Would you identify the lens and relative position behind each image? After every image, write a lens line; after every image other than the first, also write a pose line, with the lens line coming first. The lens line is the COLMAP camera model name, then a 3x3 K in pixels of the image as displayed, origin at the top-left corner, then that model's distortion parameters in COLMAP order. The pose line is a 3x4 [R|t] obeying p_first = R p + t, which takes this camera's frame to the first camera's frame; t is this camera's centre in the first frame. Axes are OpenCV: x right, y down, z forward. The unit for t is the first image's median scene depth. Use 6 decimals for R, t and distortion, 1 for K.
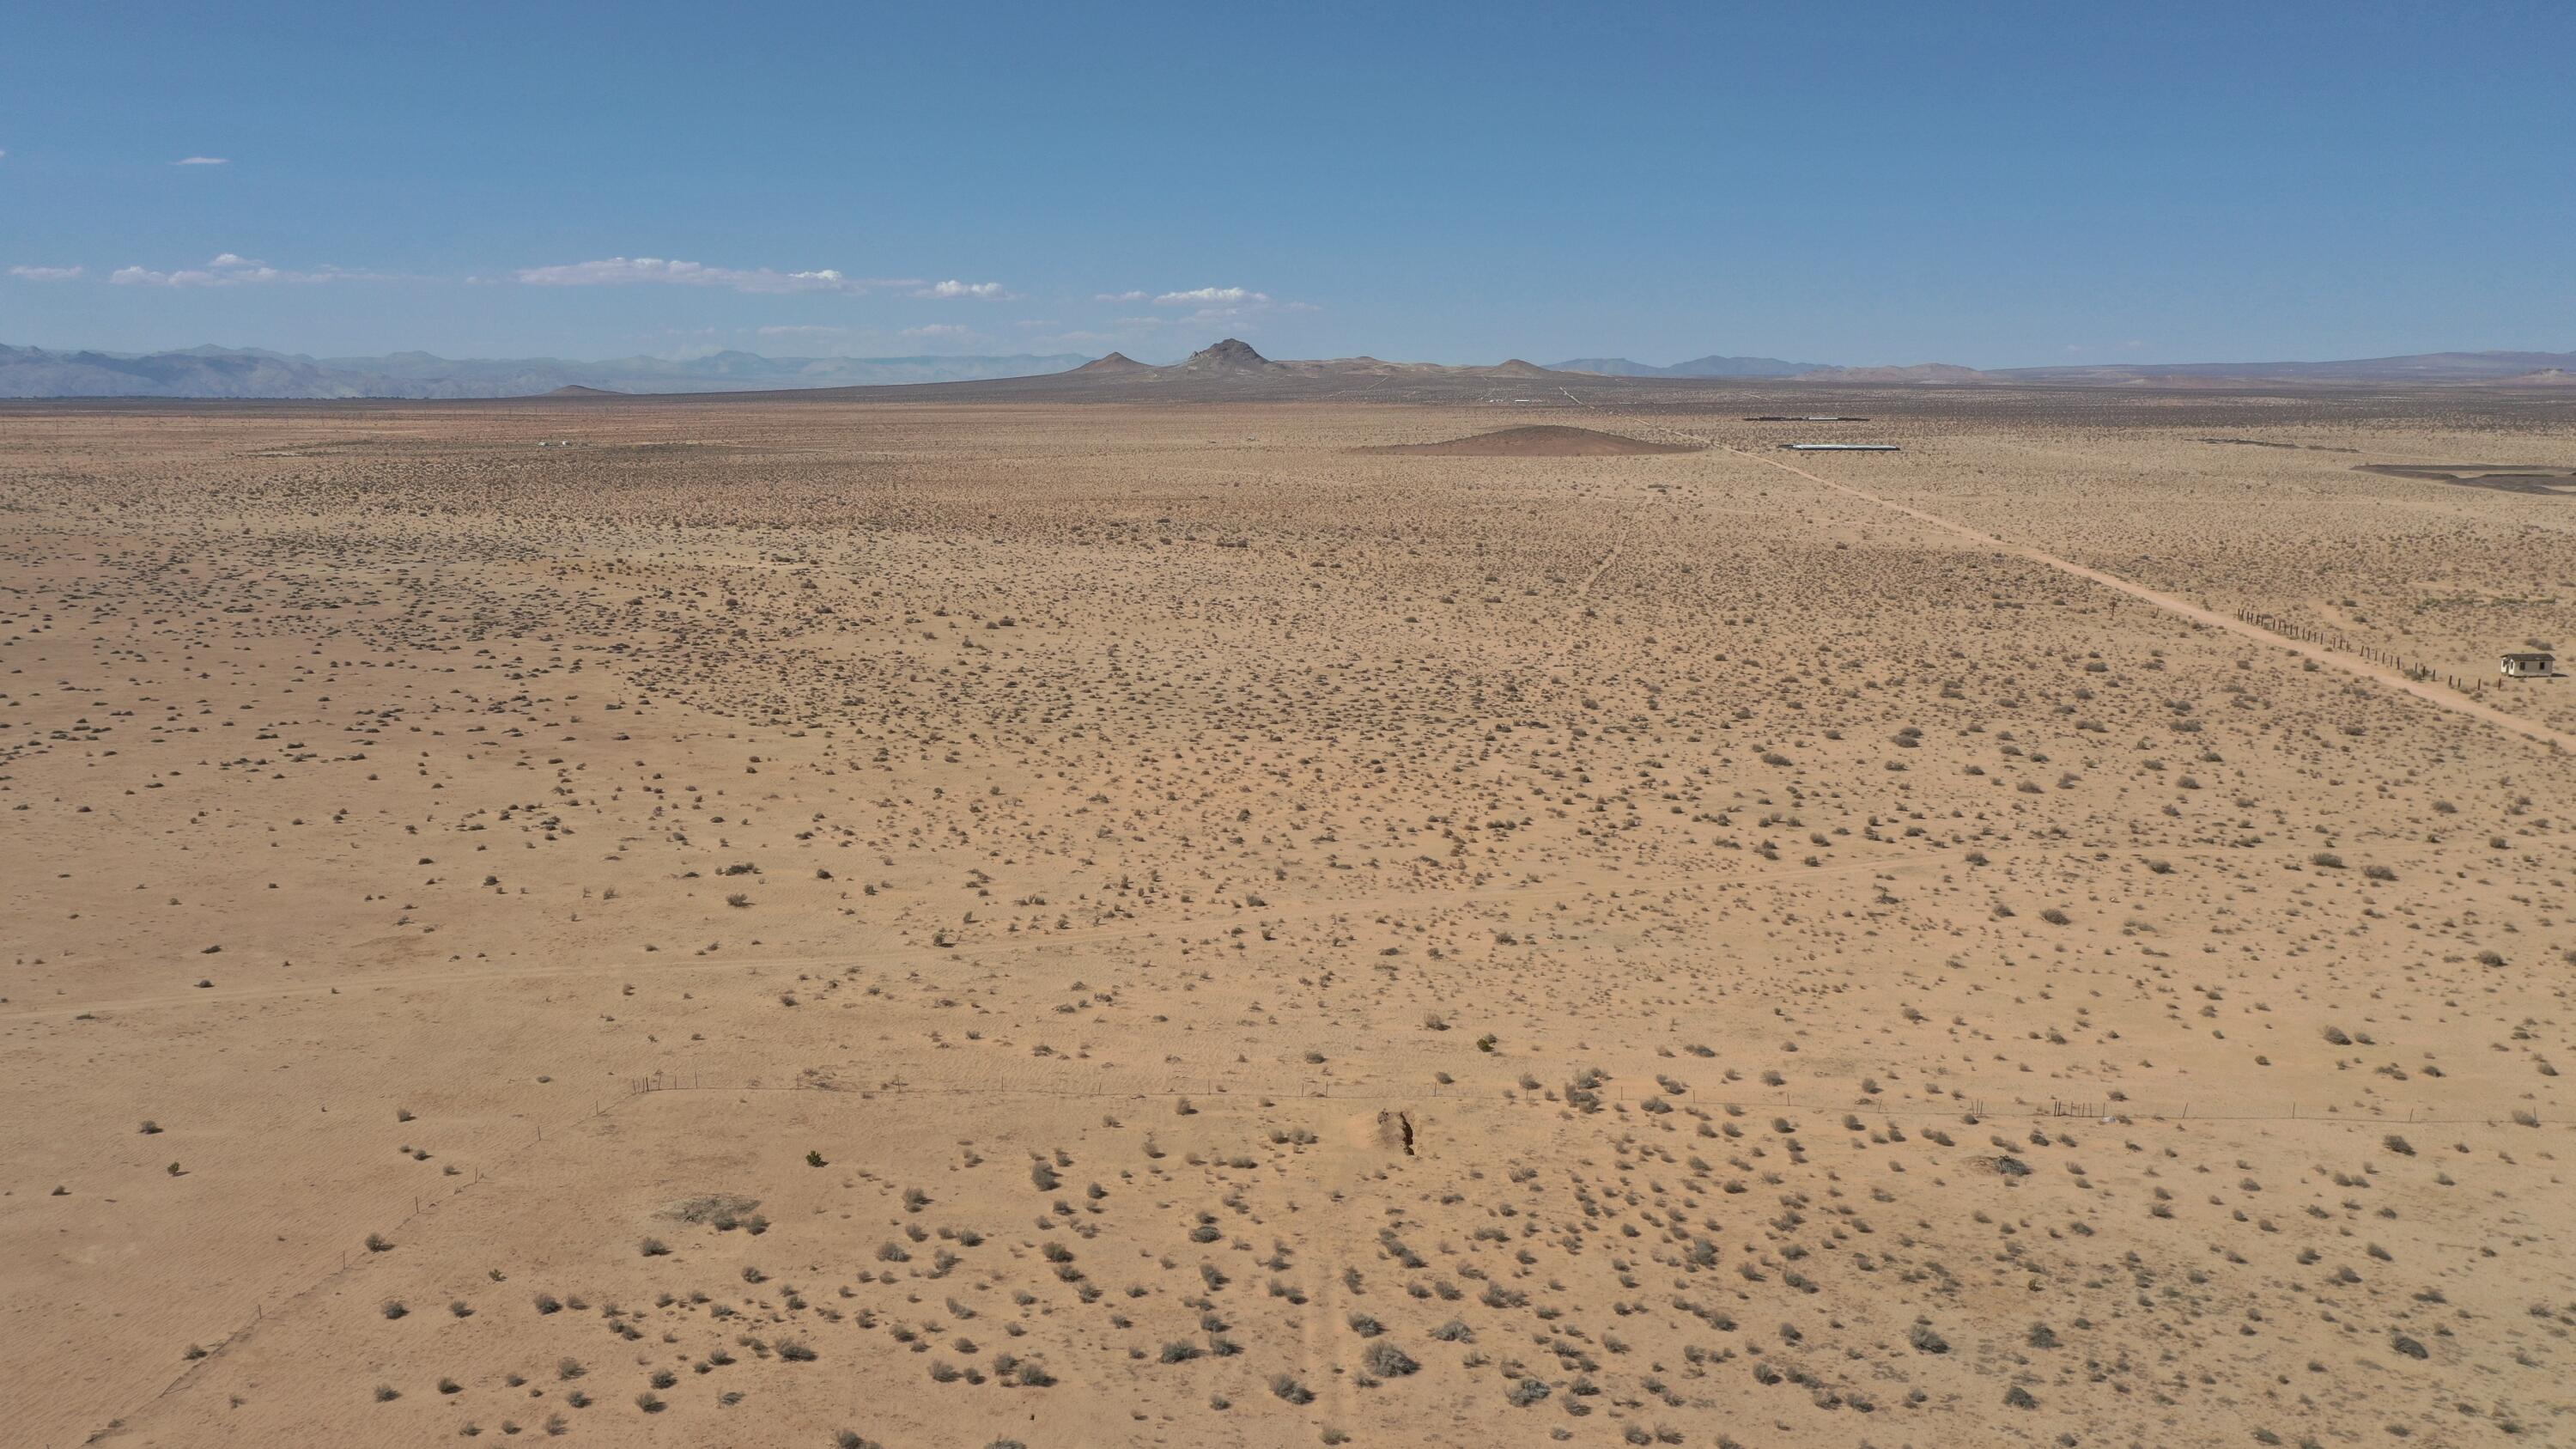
lens RADIAL K [[2000.1, 0, 1243.6], [0, 2000.1, 722.0], [0, 0, 1]] dist [0.003993, 0.007237]
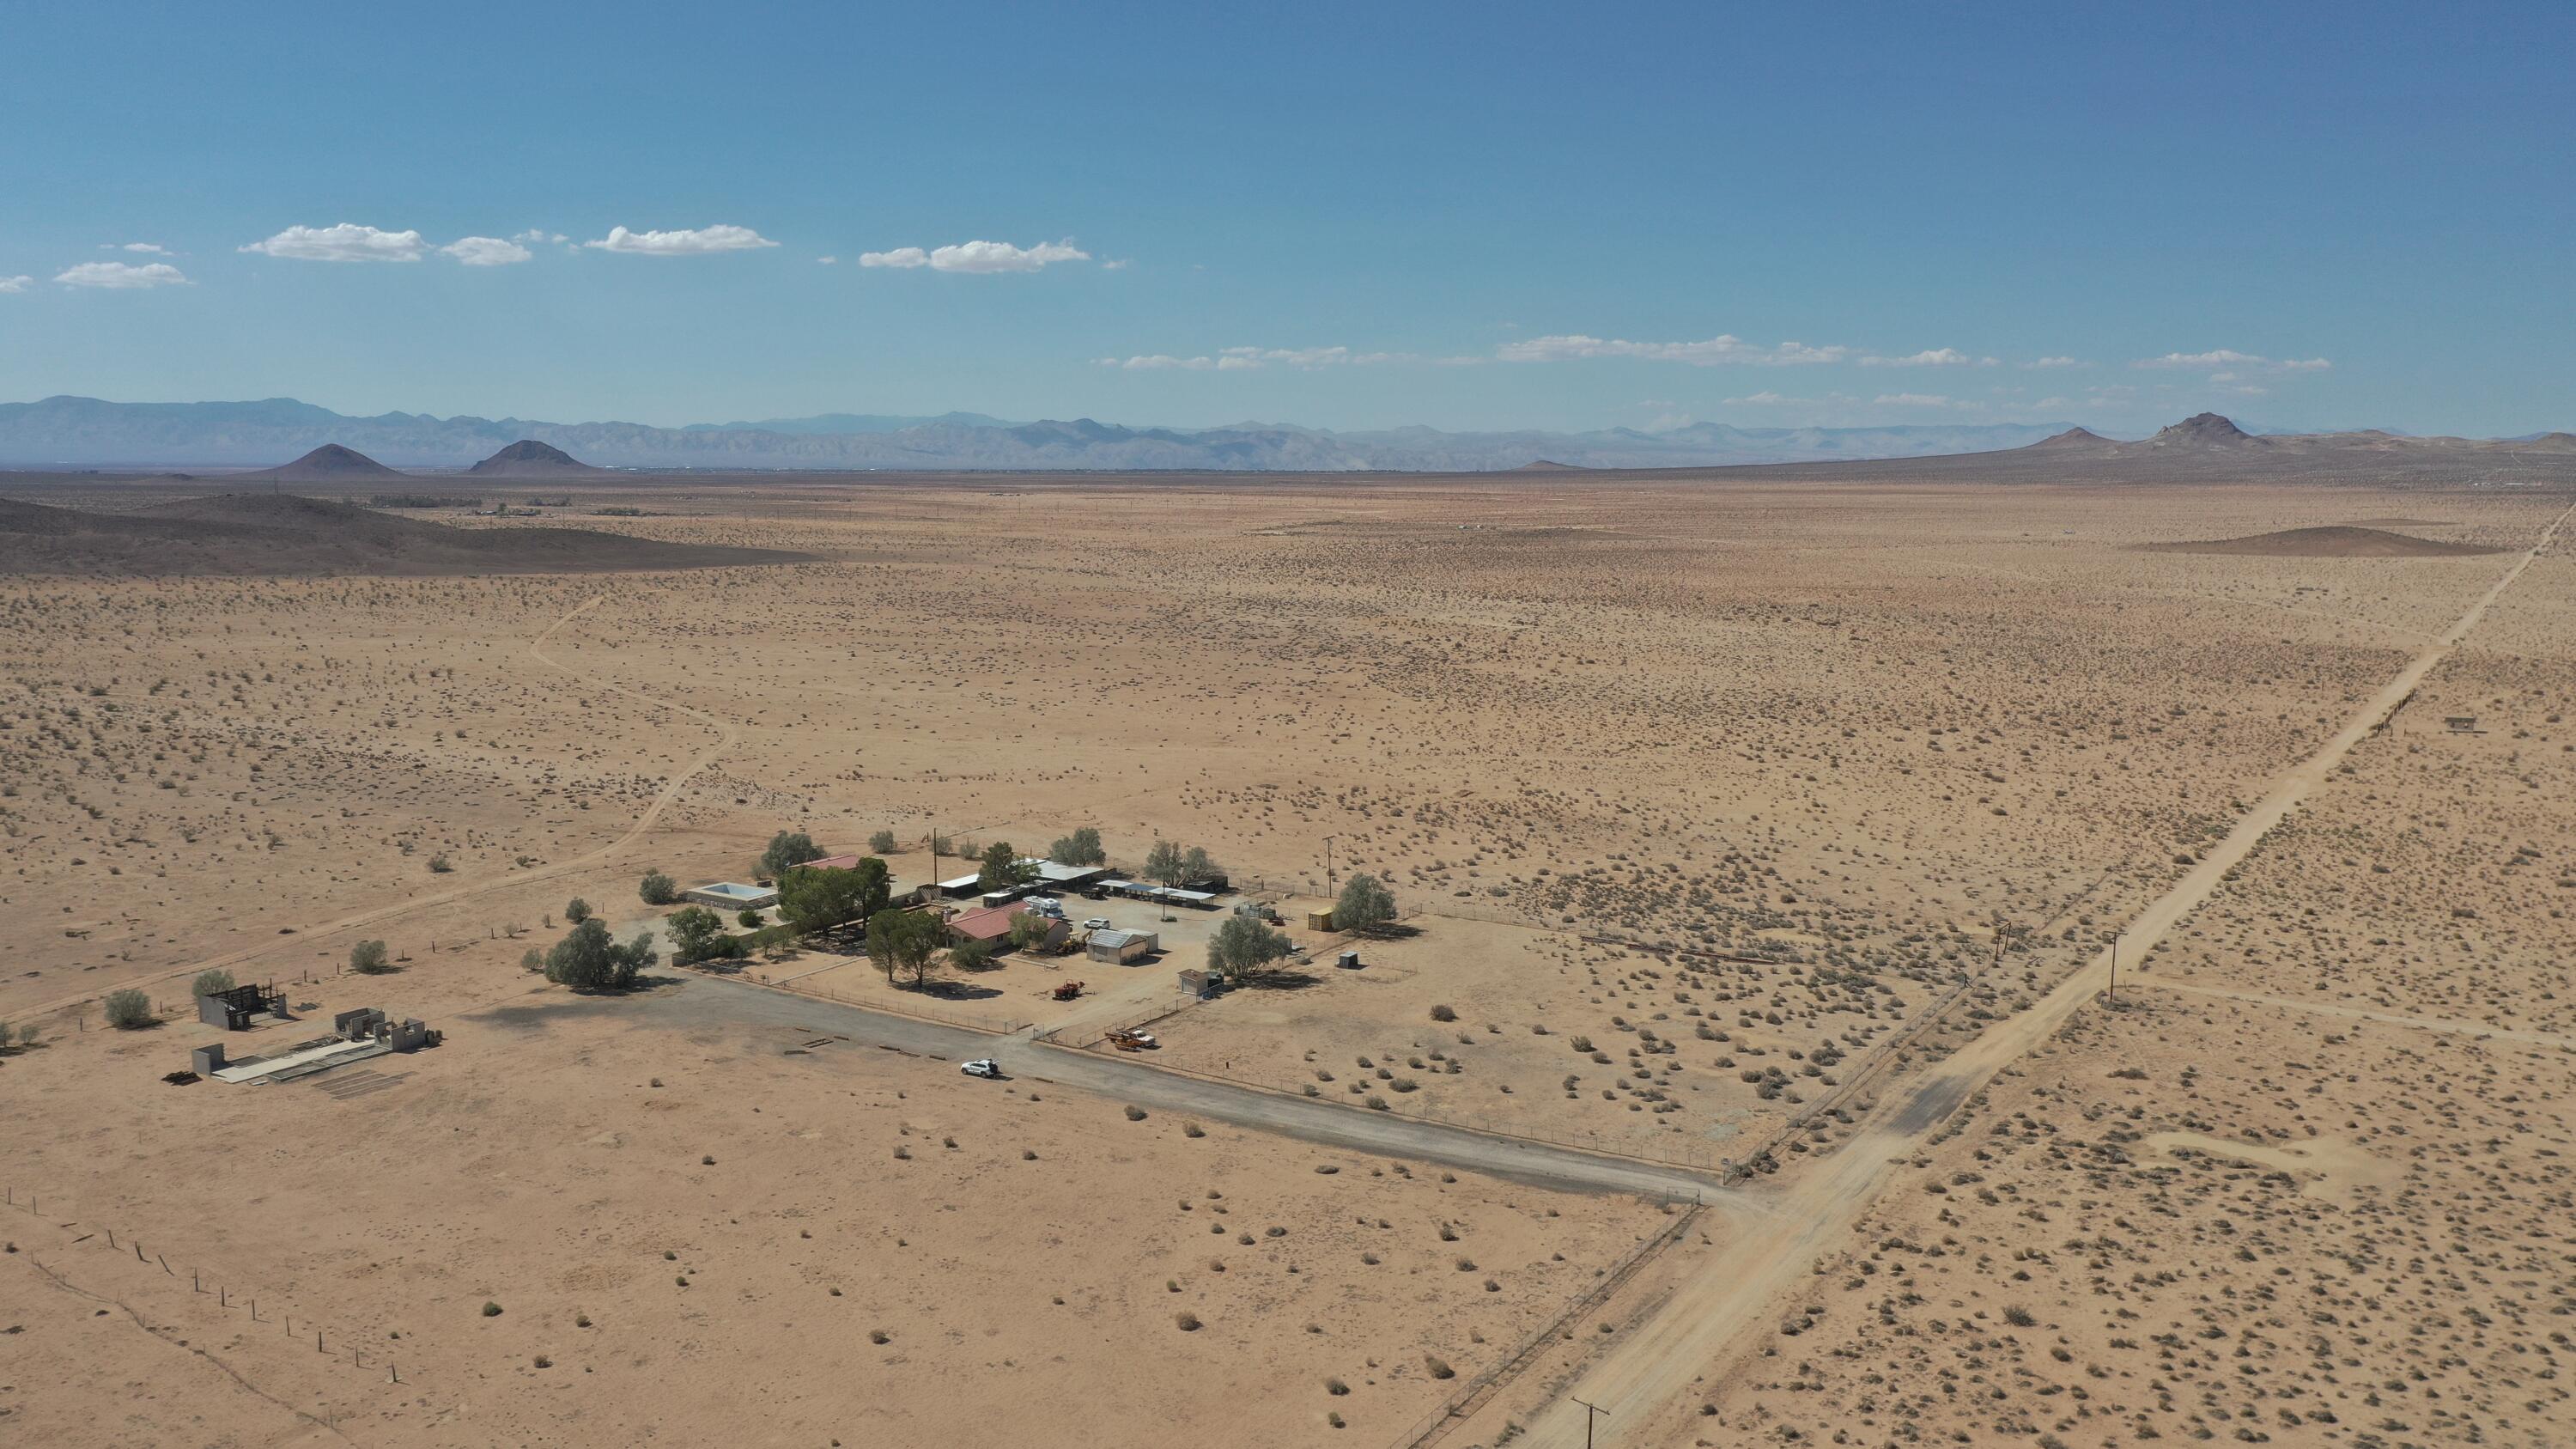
lens RADIAL K [[2021.6, 0, 1288.0], [0, 2021.6, 724.5], [0, 0, 1]] dist [-0.002057, 0.004537]
pose [[0.899408, 0.057981, -0.433248, 0.199964], [-0.072423, 0.997231, -0.016888, 0.026558], [0.431069, 0.046566, 0.901117, -0.343360]]
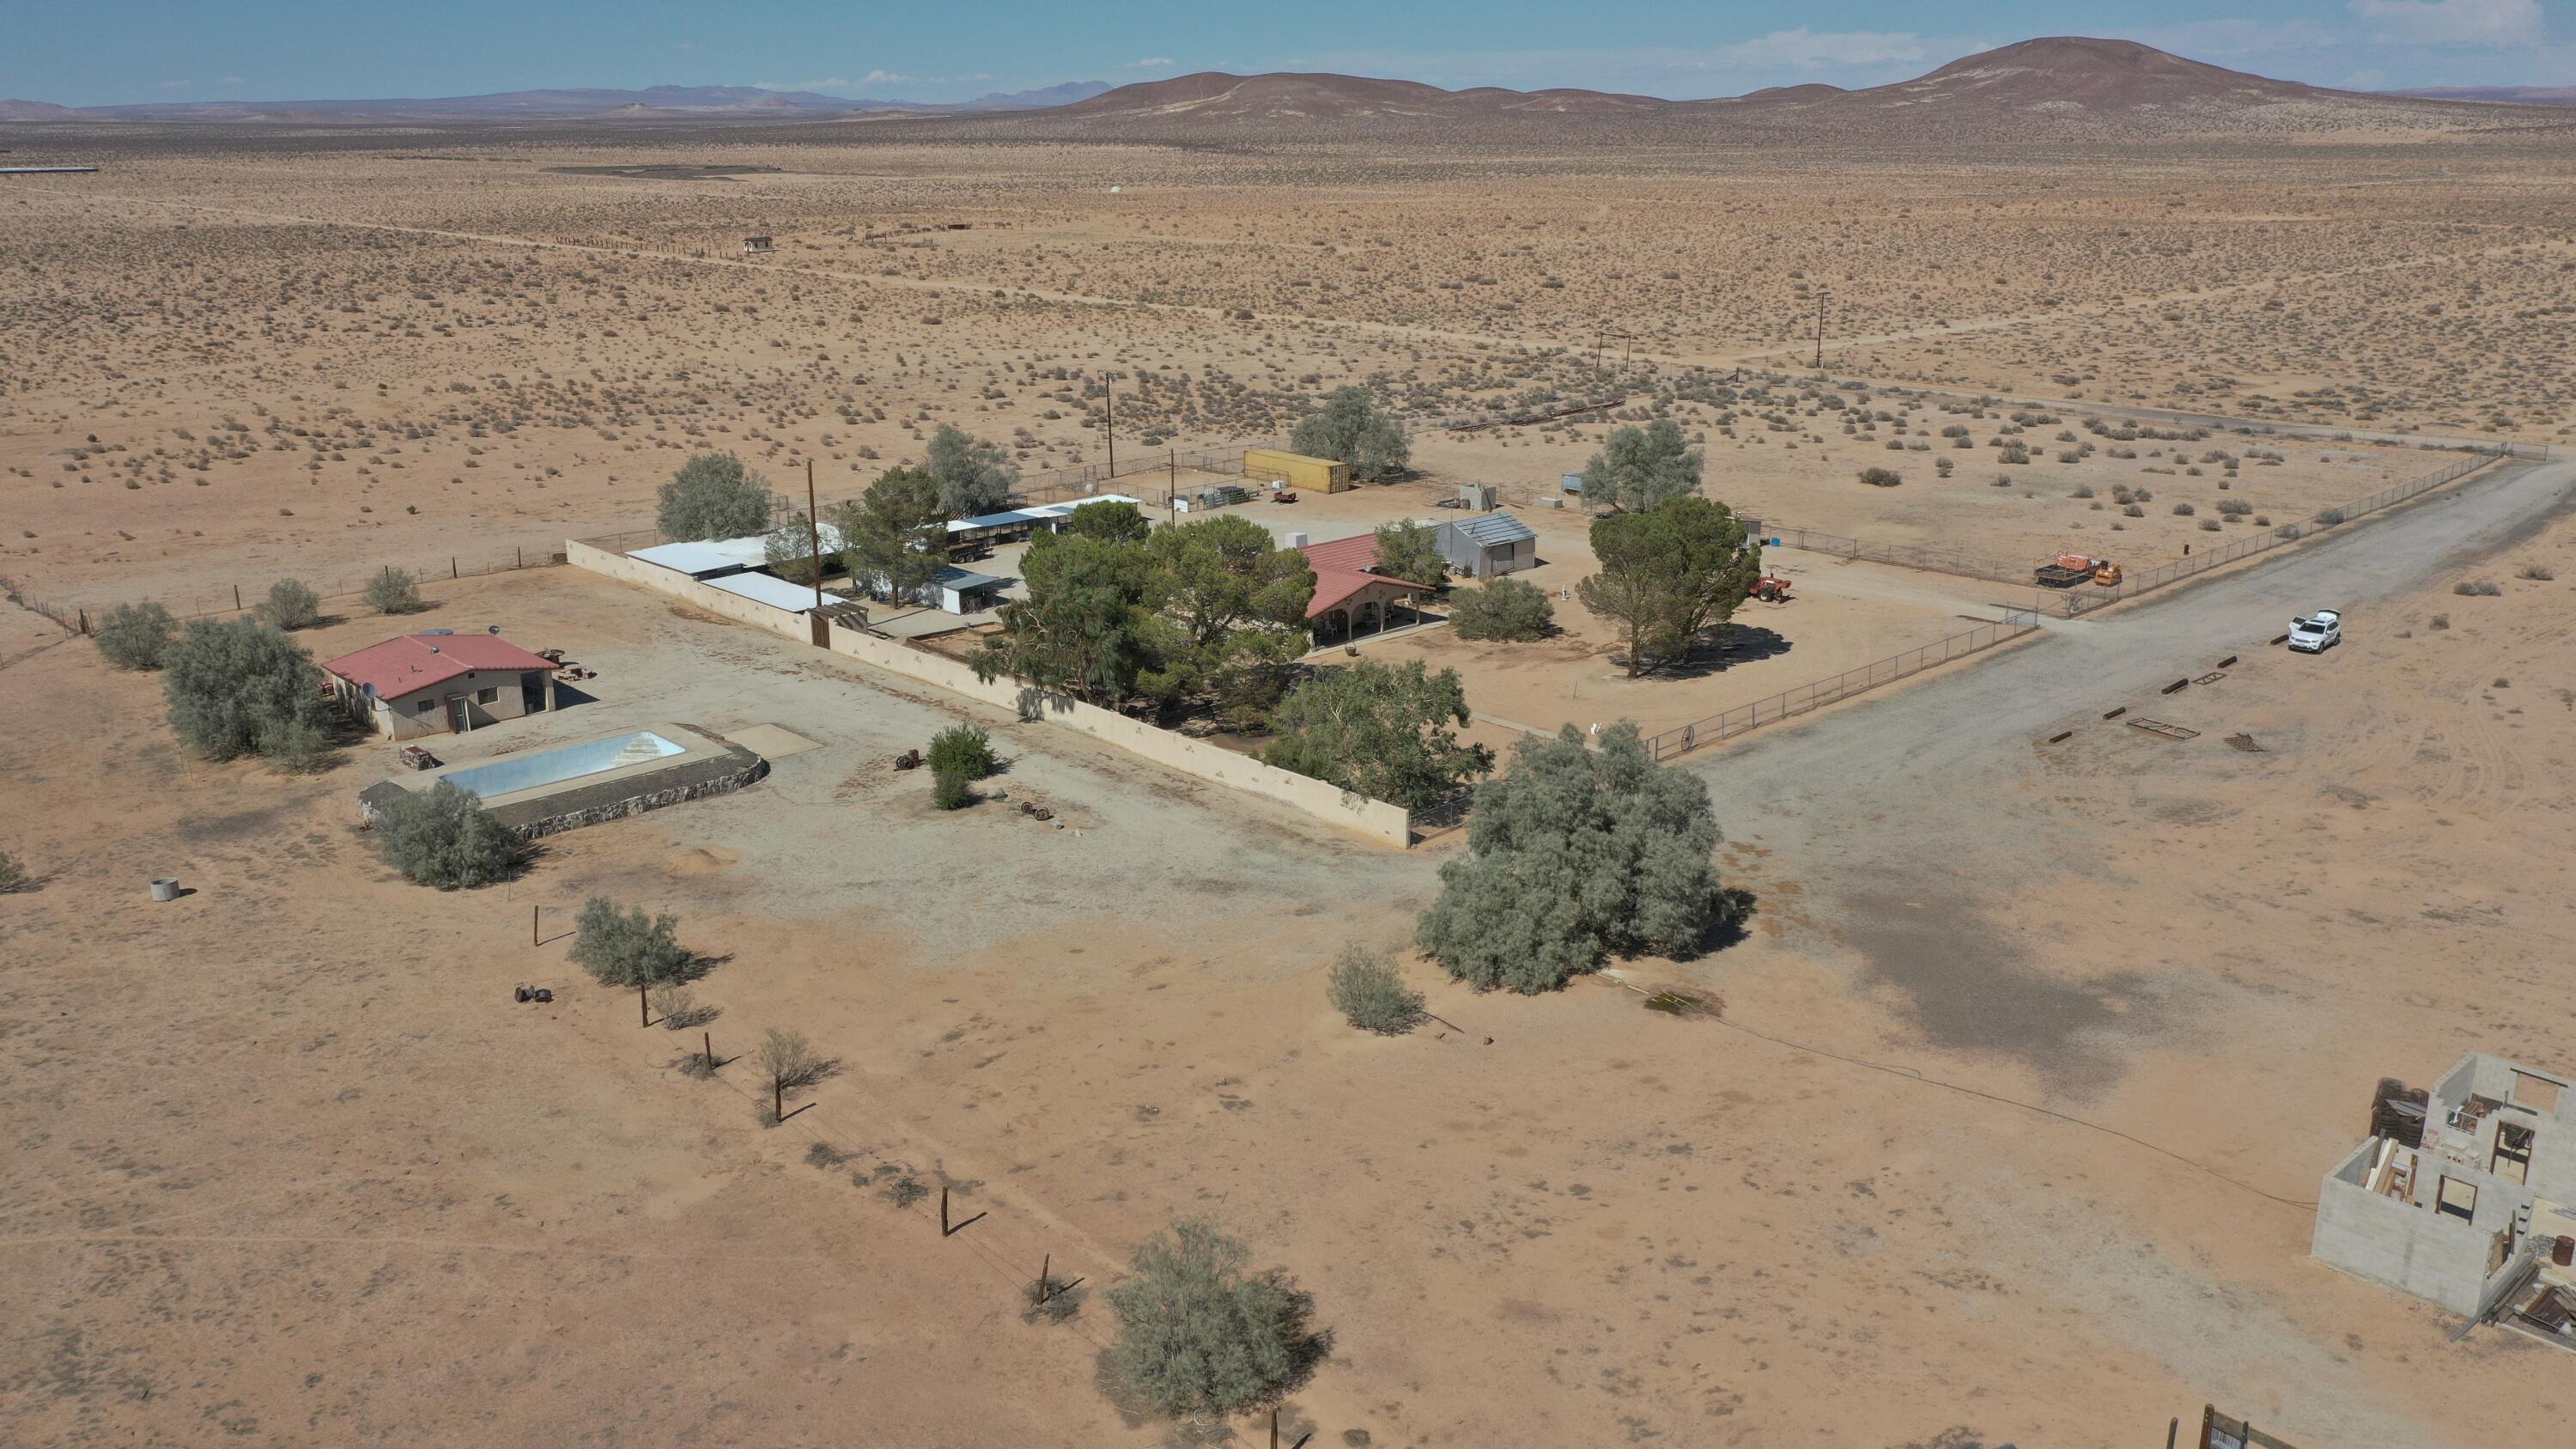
lens RADIAL K [[2019.7, 0, 1279.4], [0, 2019.7, 717.9], [0, 0, 1]] dist [-0.001765, 0.003492]
pose [[0.645218, -0.222070, 0.731012, -0.132517], [0.133218, 0.974868, 0.178566, 0.041832], [-0.752294, -0.017830, 0.658586, -0.139909]]
